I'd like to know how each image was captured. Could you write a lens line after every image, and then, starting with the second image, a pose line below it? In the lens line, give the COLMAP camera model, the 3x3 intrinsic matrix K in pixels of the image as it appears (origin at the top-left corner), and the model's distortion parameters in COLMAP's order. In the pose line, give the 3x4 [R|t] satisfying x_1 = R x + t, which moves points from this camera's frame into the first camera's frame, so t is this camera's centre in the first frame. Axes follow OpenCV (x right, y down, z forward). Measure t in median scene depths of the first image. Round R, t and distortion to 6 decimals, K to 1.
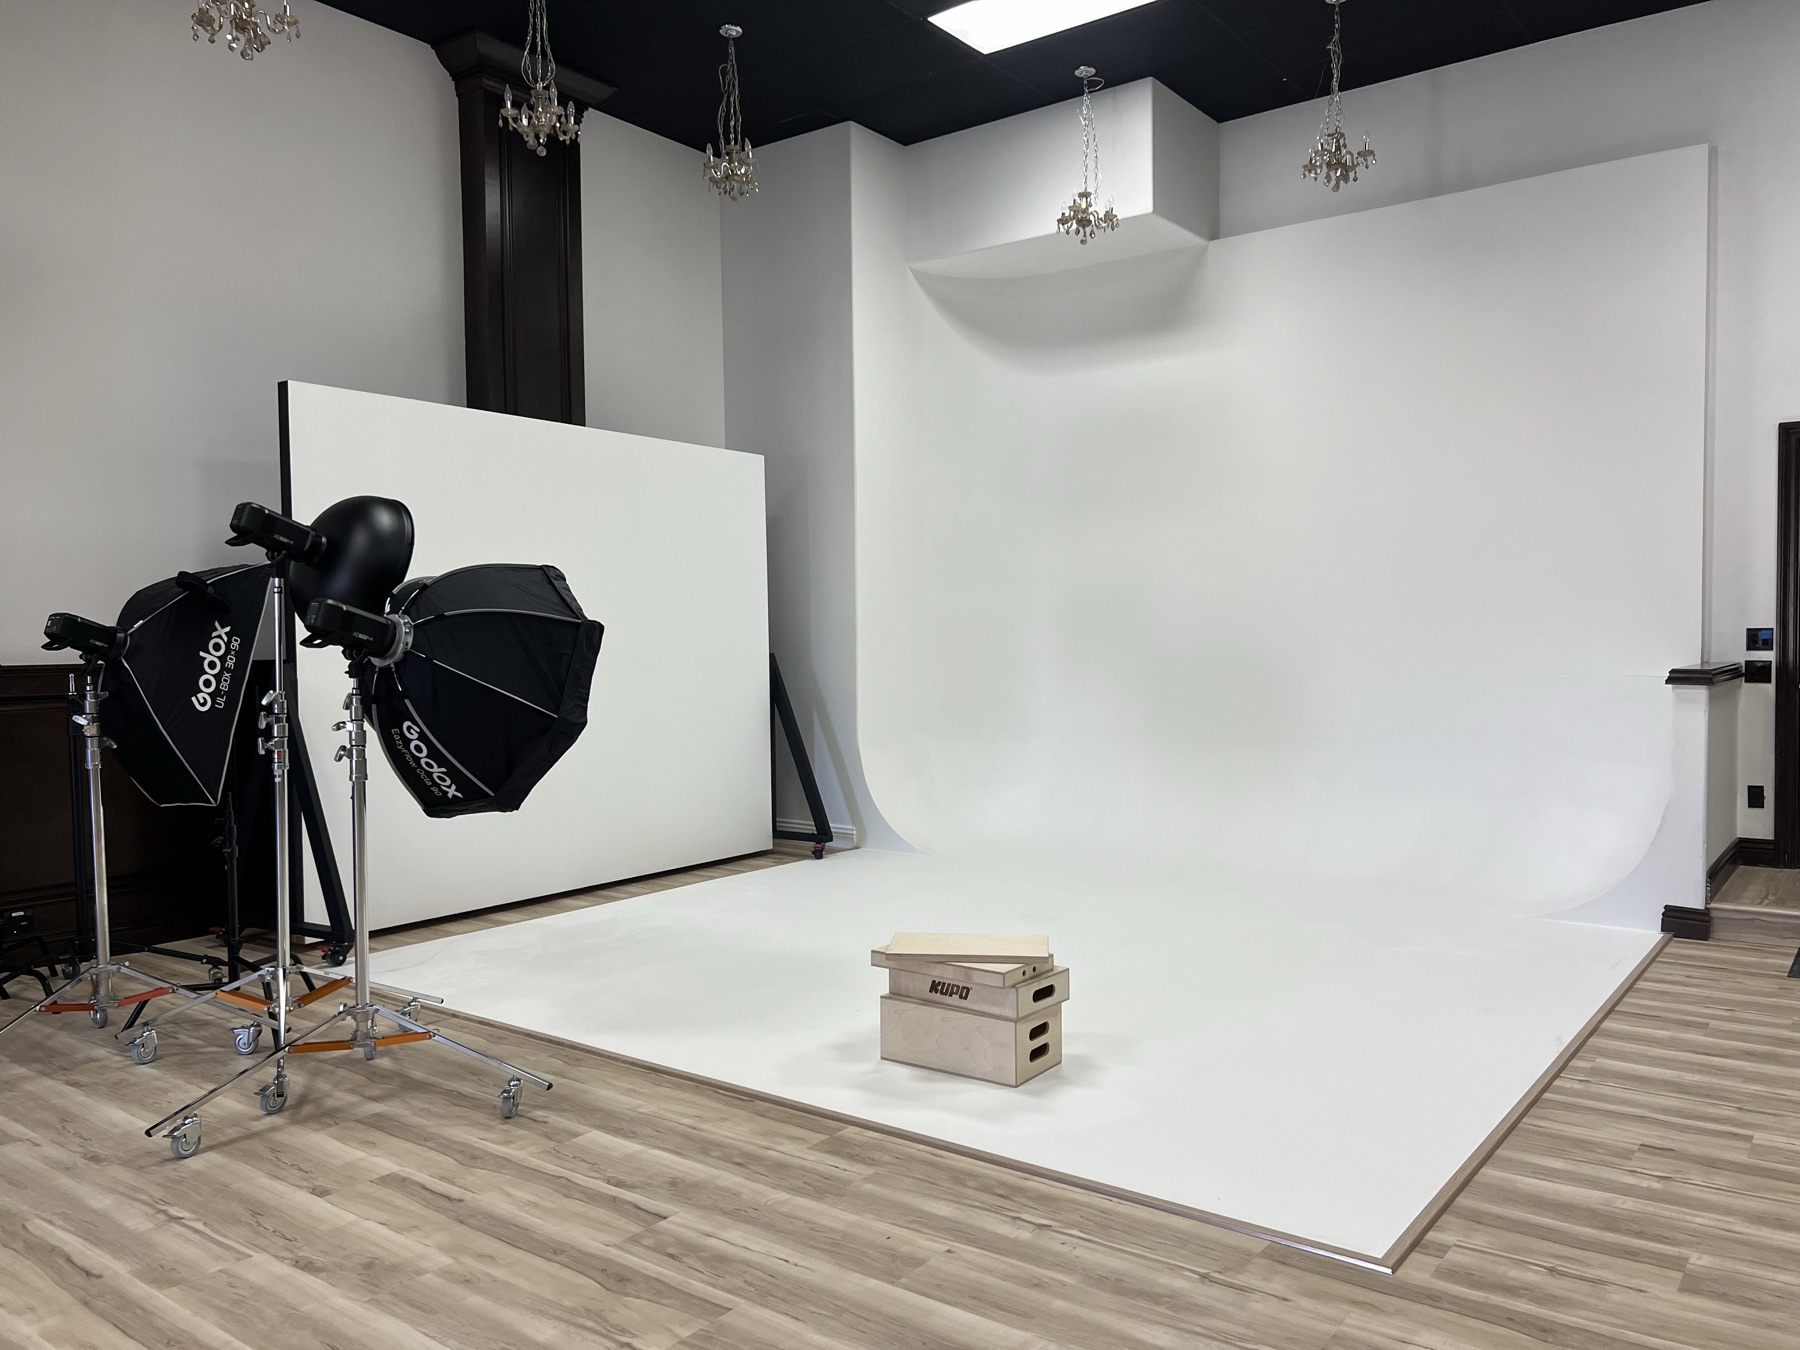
lens RADIAL K [[1357.6, 0, 903.7], [0, 1357.6, 682.2], [0, 0, 1]] dist [0.022490, -0.001854]
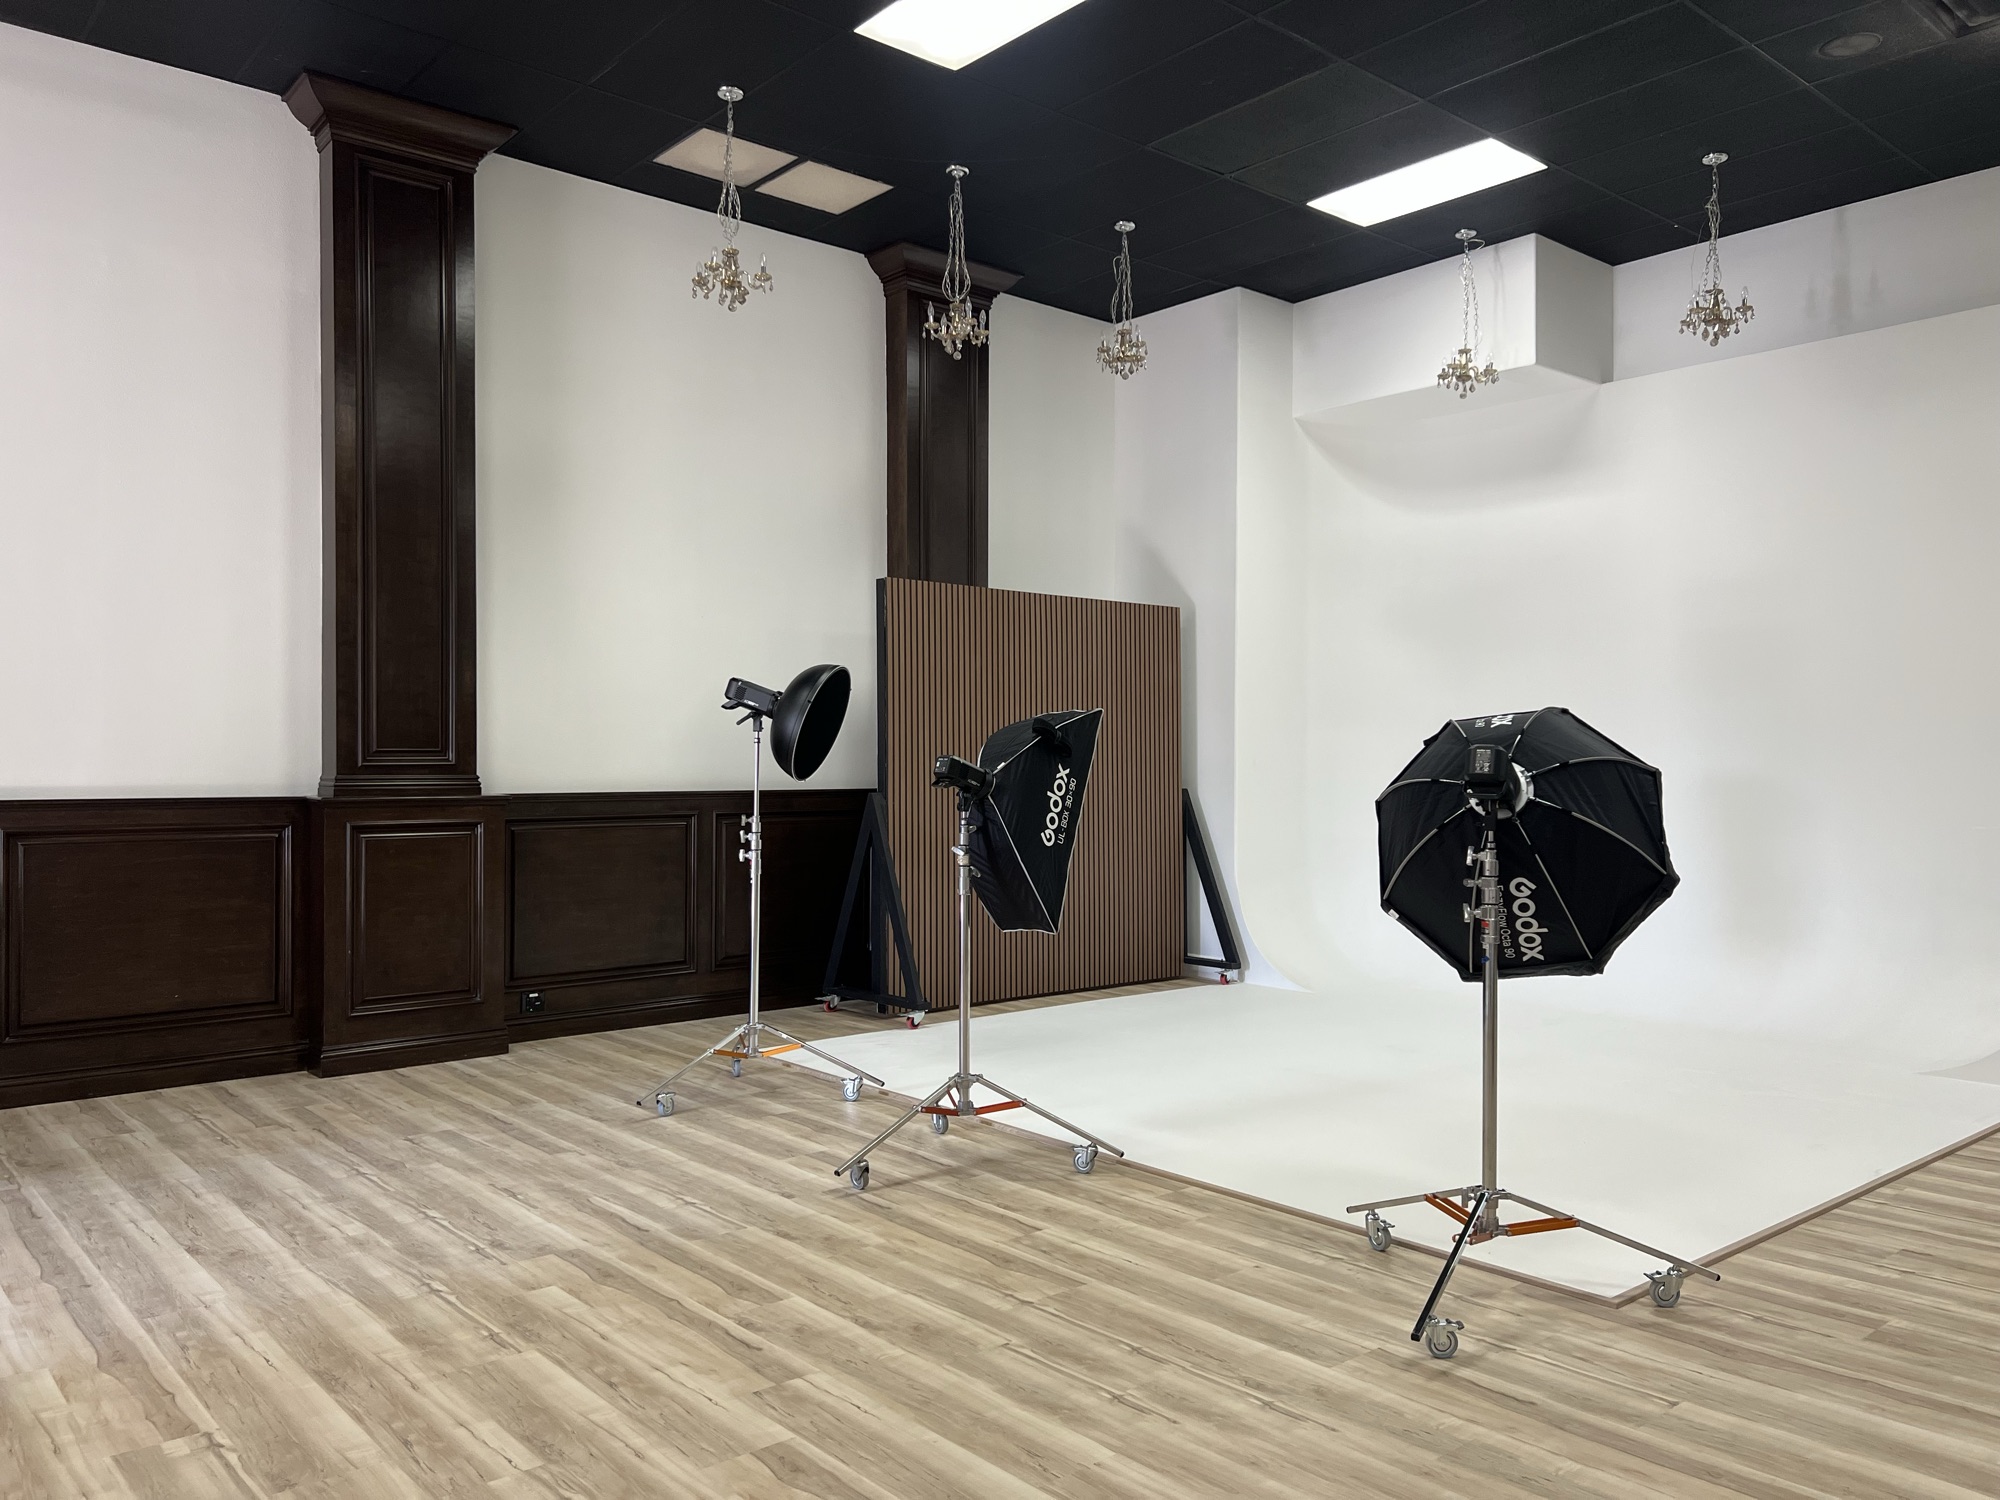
lens RADIAL K [[1508.5, 0, 1001.7], [0, 1508.5, 755.1], [0, 0, 1]] dist [0.022490, -0.001854]
pose [[0.976941, 0.010756, -0.213236, 0.078802], [-0.019295, 0.999091, -0.038000, -0.003657], [0.212634, 0.041238, 0.976261, -0.373332]]
